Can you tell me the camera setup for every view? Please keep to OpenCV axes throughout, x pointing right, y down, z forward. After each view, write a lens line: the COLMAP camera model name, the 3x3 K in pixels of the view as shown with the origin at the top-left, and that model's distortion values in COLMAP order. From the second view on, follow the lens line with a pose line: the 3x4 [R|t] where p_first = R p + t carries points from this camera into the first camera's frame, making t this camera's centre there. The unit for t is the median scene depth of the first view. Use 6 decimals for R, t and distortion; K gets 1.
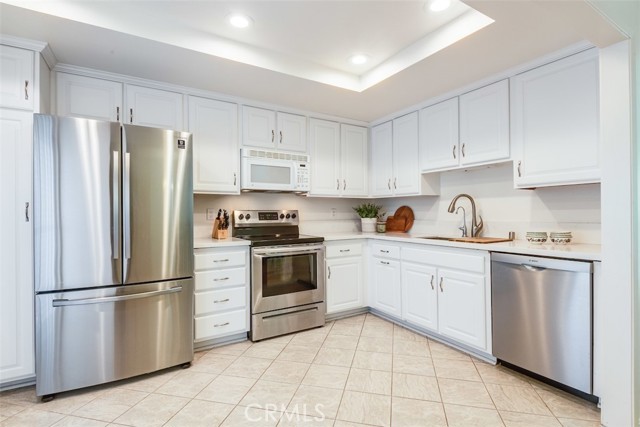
lens RADIAL K [[310.7, 0, 320.0], [0, 310.7, 213.5], [0, 0, 1]] dist [0.014075, -0.000479]
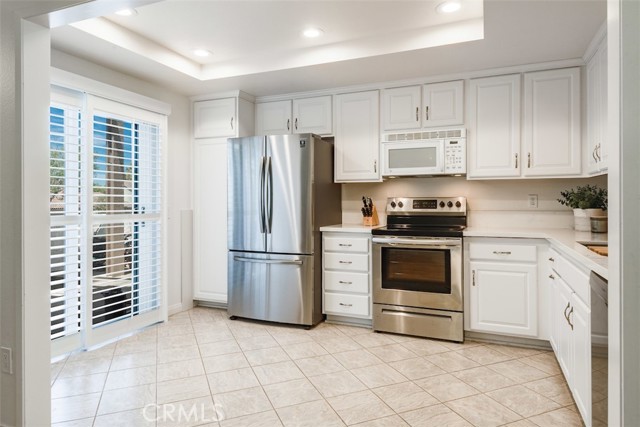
lens RADIAL K [[392.5, 0, 322.8], [0, 392.5, 201.0], [0, 0, 1]] dist [0.019046, -0.001911]
pose [[0.589341, 0.004135, -0.807874, 0.618929], [-0.002210, 0.999991, 0.003506, -0.003455], [0.807881, -0.000280, 0.589345, 0.120991]]
